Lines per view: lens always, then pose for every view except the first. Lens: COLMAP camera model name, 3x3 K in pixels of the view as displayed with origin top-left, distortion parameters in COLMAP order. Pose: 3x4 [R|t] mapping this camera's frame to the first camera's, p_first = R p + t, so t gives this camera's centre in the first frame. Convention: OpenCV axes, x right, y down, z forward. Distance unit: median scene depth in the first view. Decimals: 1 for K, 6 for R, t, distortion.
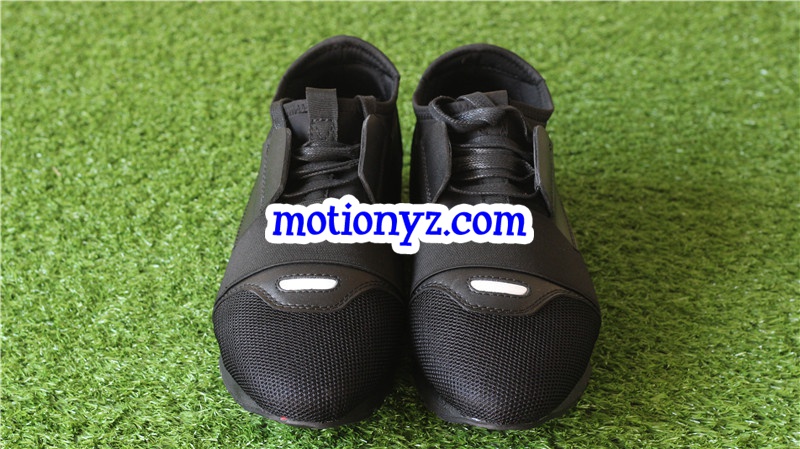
lens RADIAL K [[1988.3, 0, 400.0], [0, 1988.3, 224.5], [0, 0, 1]] dist [-0.086546, -0.322078]
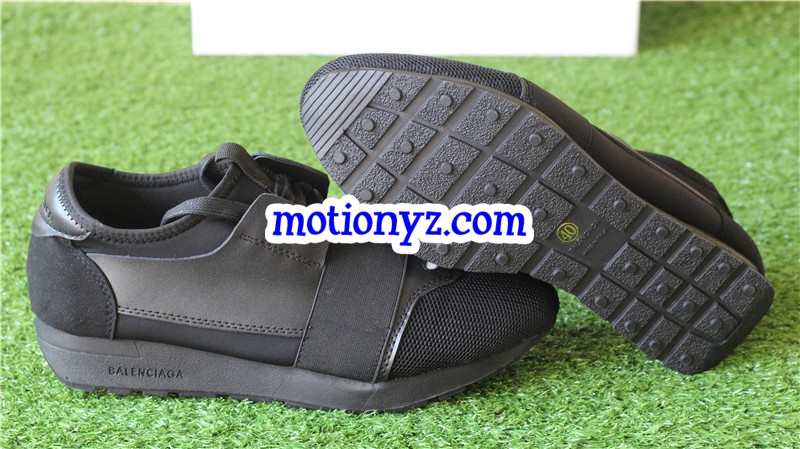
lens RADIAL K [[1988.3, 0, 400.0], [0, 1988.3, 224.5], [0, 0, 1]] dist [-0.086546, -0.322078]
pose [[0.999772, -0.020275, 0.006694, 0.004025], [0.021147, 0.983553, -0.179377, 0.135083], [-0.002947, 0.179477, 0.983758, 0.041971]]
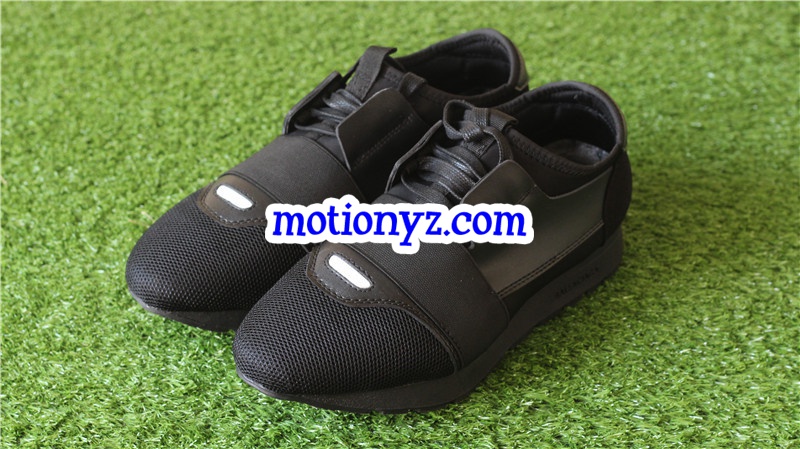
lens RADIAL K [[1988.3, 0, 400.0], [0, 1988.3, 224.5], [0, 0, 1]] dist [-0.086546, -0.322078]
pose [[0.999869, -0.011343, 0.011515, 0.015137], [0.011537, 0.999790, -0.016918, 0.014860], [-0.011321, 0.017049, 0.999791, -0.000214]]
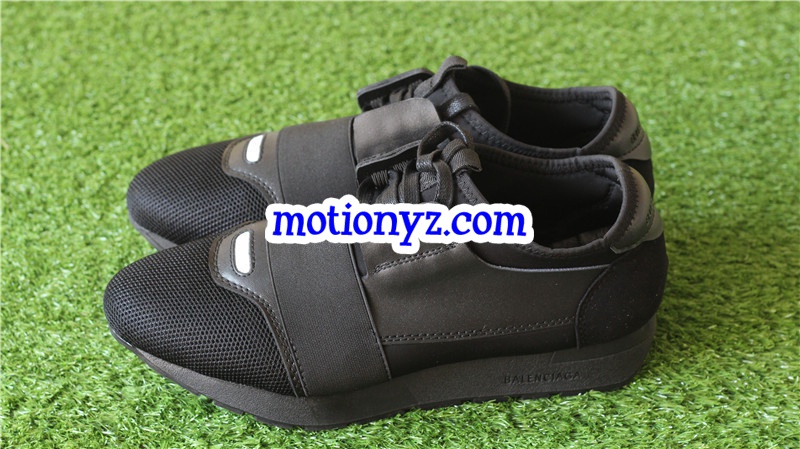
lens RADIAL K [[1988.3, 0, 400.0], [0, 1988.3, 224.5], [0, 0, 1]] dist [-0.086546, -0.322078]
pose [[0.999994, -0.001578, -0.003085, 0.021937], [0.001553, 0.999968, -0.007908, 0.020341], [0.003097, 0.007903, 0.999964, 0.038193]]
